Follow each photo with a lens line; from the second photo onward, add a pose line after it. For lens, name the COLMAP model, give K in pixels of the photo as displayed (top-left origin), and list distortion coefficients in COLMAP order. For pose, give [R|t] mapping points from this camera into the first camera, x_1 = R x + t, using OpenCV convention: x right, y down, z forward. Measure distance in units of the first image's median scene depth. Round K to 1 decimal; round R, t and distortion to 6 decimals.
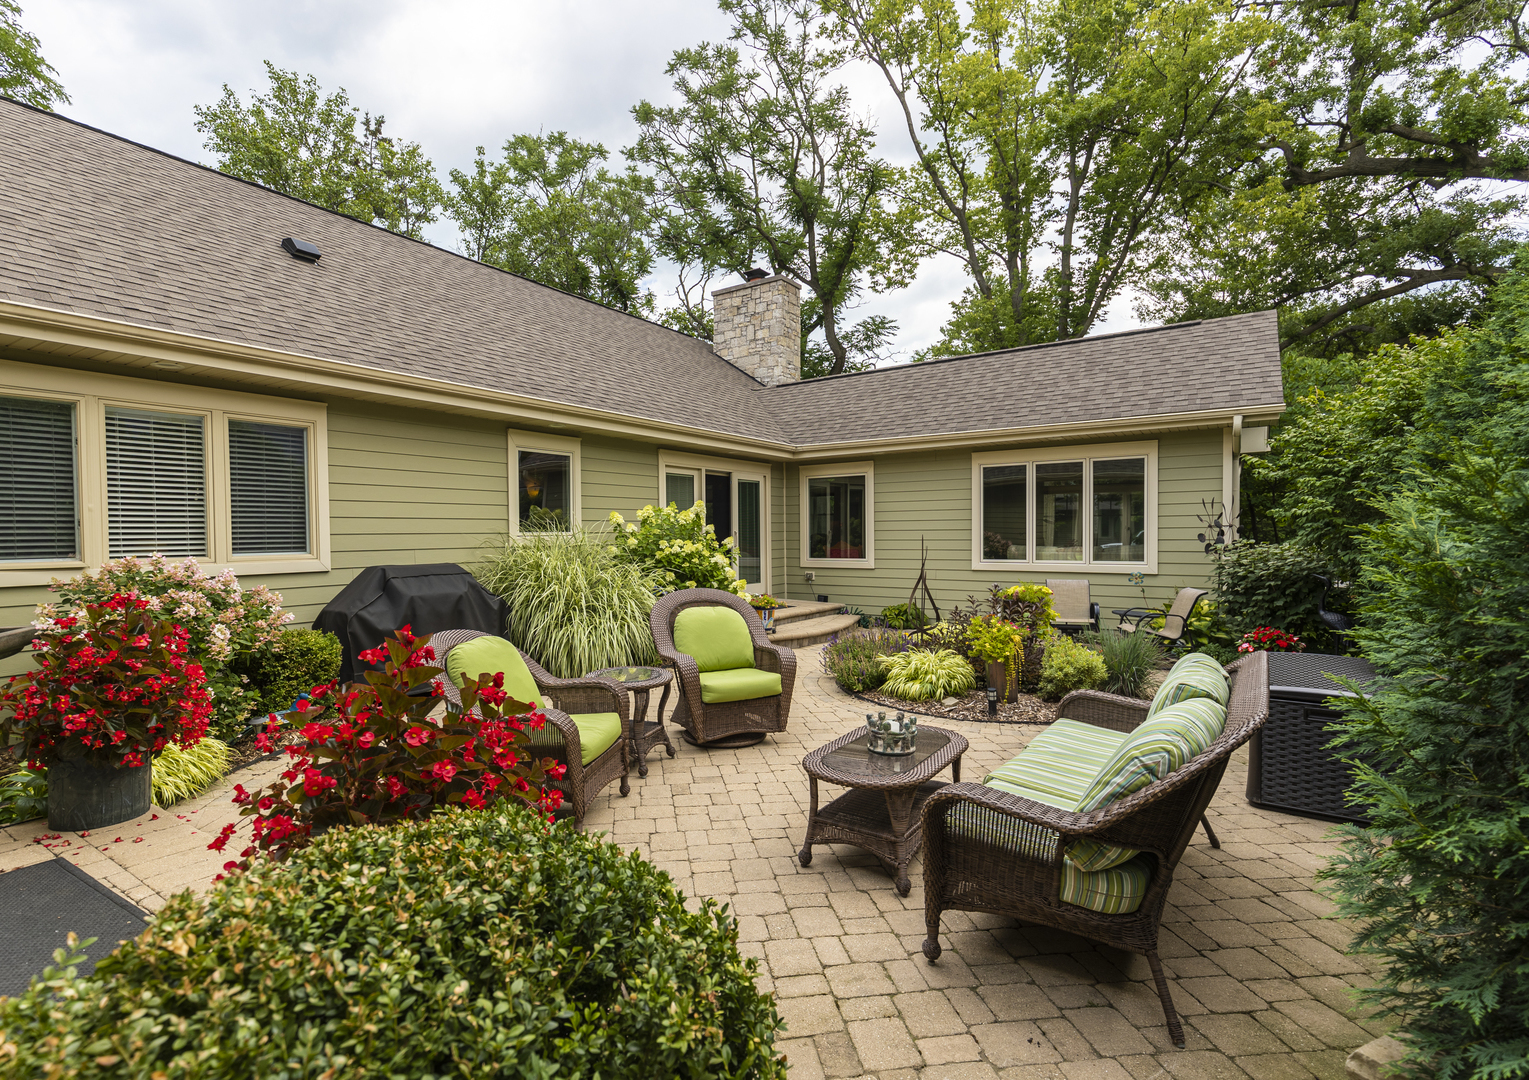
lens RADIAL K [[737.2, 0, 721.7], [0, 737.2, 550.3], [0, 0, 1]] dist [0.003140, -0.000473]
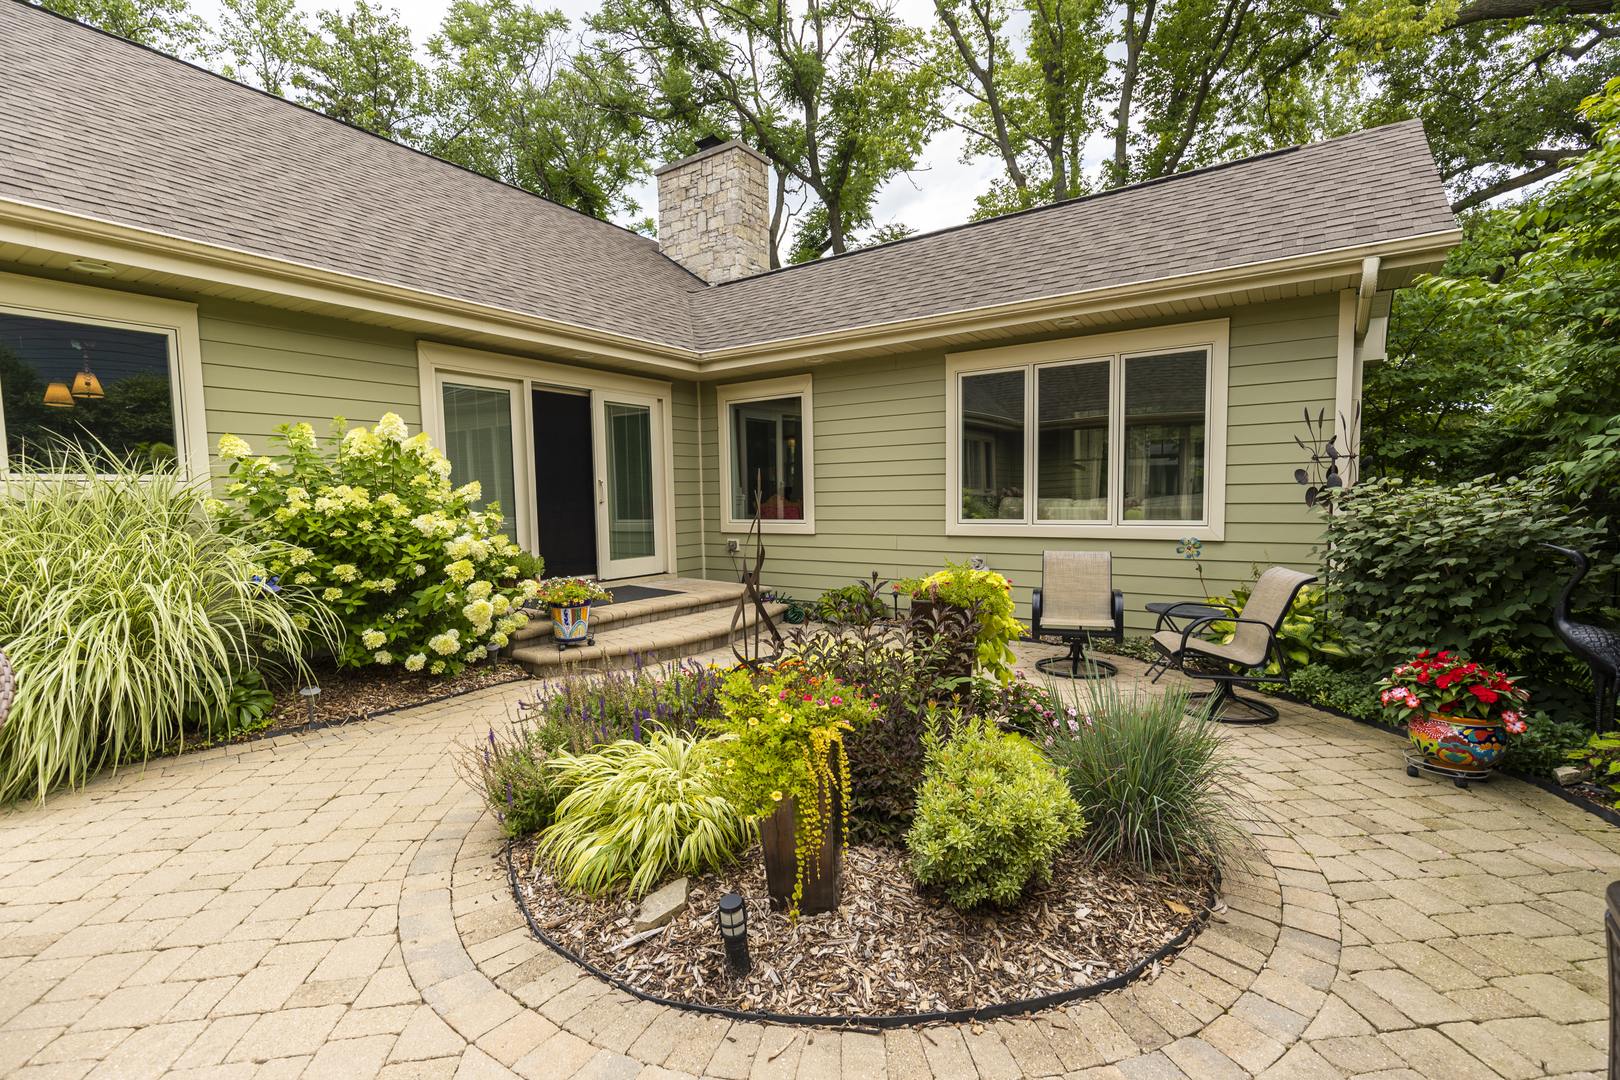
lens RADIAL K [[736.5, 0, 814.4], [0, 736.5, 549.7], [0, 0, 1]] dist [0.004959, 0.000390]
pose [[0.999643, -0.008570, 0.025308, 0.223624], [0.007288, 0.998706, 0.050322, 0.006162], [-0.025707, -0.050119, 0.998412, 0.377453]]
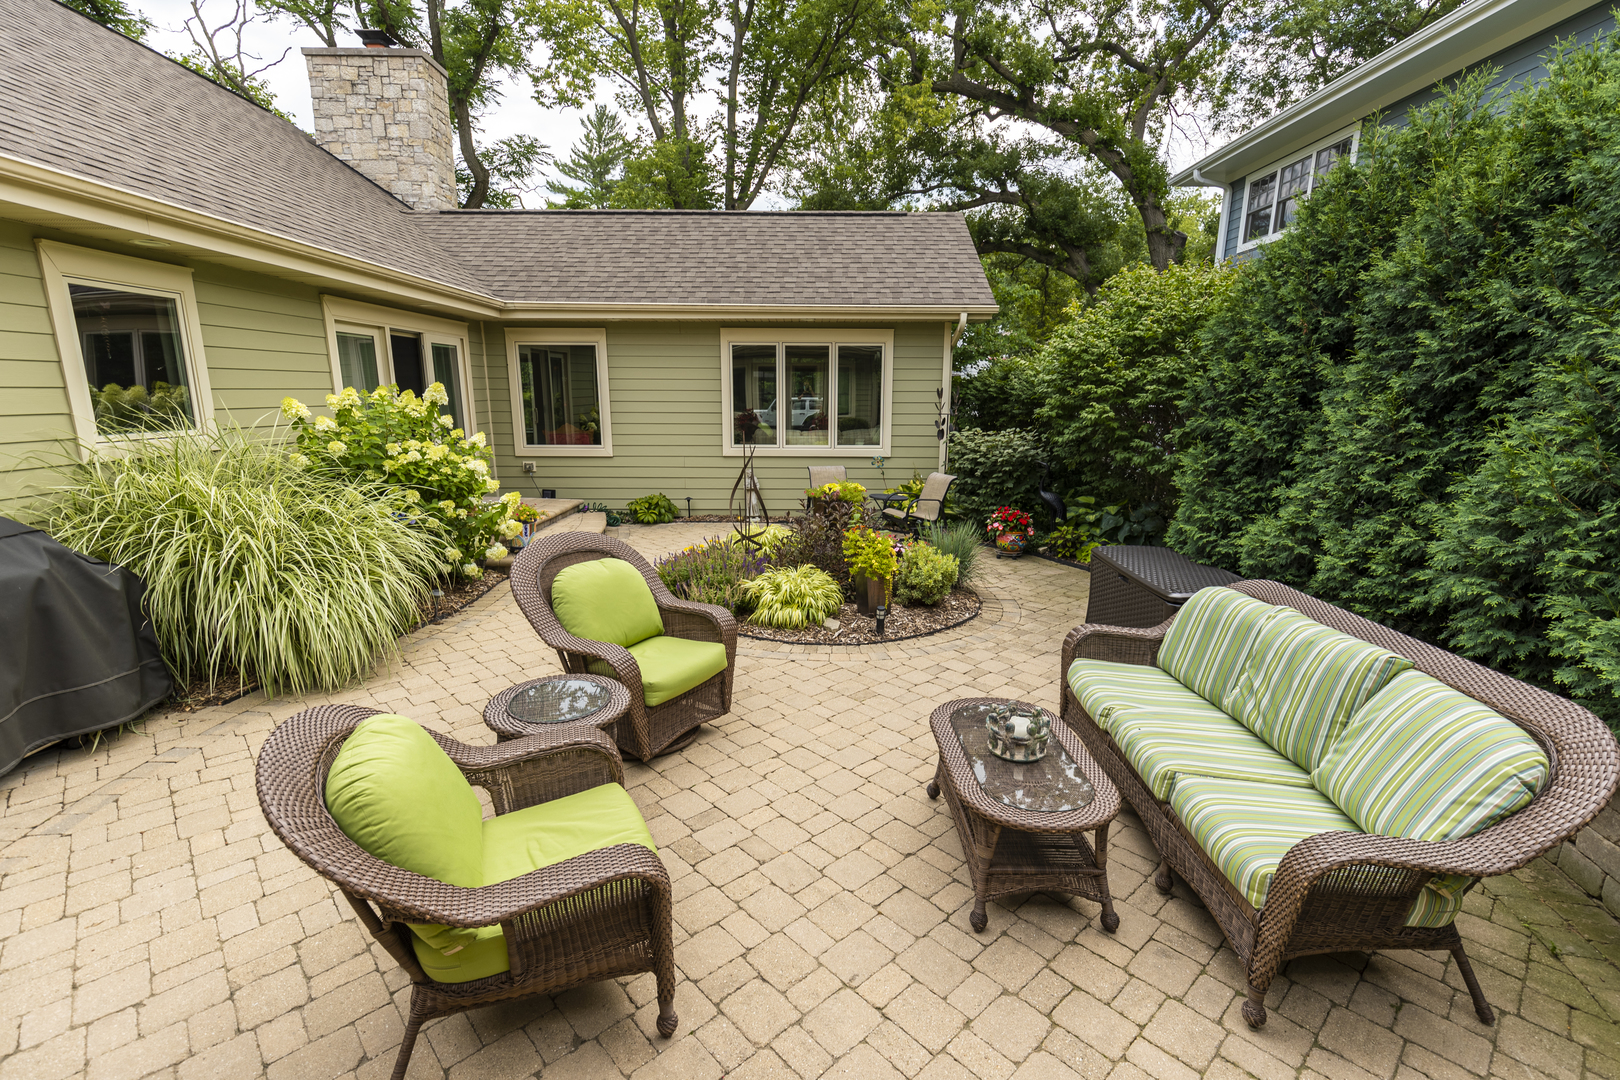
lens RADIAL K [[734.8, 0, 817.8], [0, 734.8, 550.7], [0, 0, 1]] dist [0.007356, -0.000387]
pose [[0.806665, -0.113468, 0.580014, -0.136798], [0.001178, 0.981704, 0.190412, -0.036569], [-0.591008, -0.152916, 0.792040, 0.172475]]
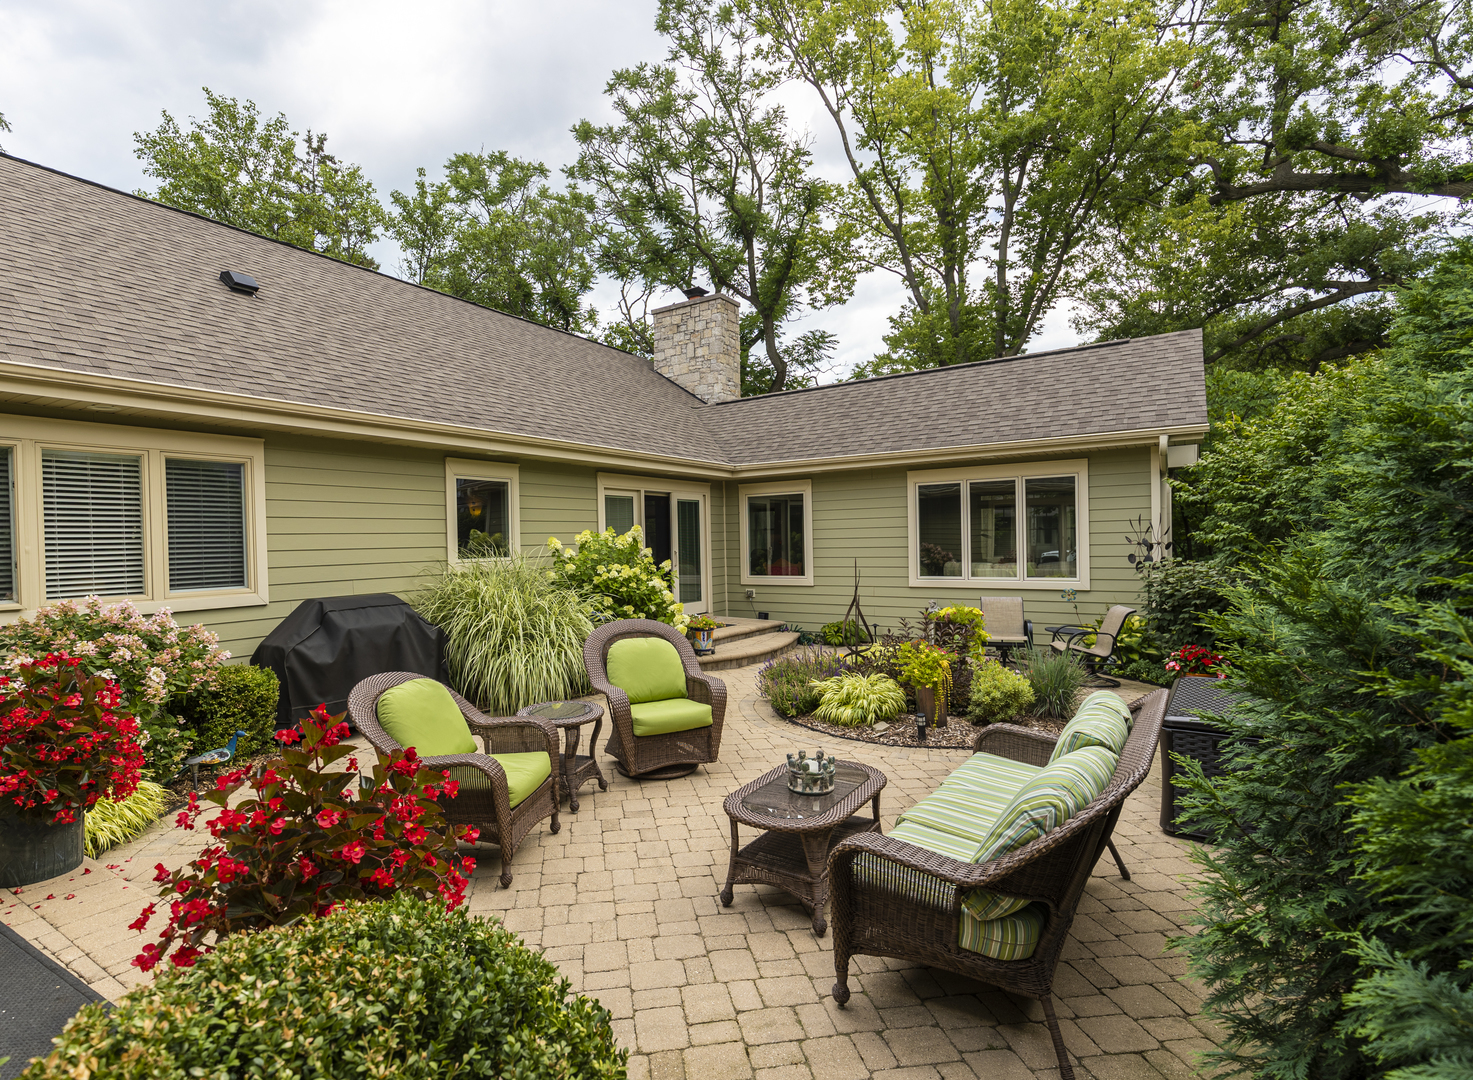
lens RADIAL K [[736.9, 0, 677.3], [0, 736.9, 550.2], [0, 0, 1]] dist [0.003832, -0.000393]
pose [[0.999874, -0.012313, 0.010063, 0.012596], [0.012424, 0.999862, -0.011036, -0.017800], [-0.009926, 0.011160, 0.999888, -0.010088]]
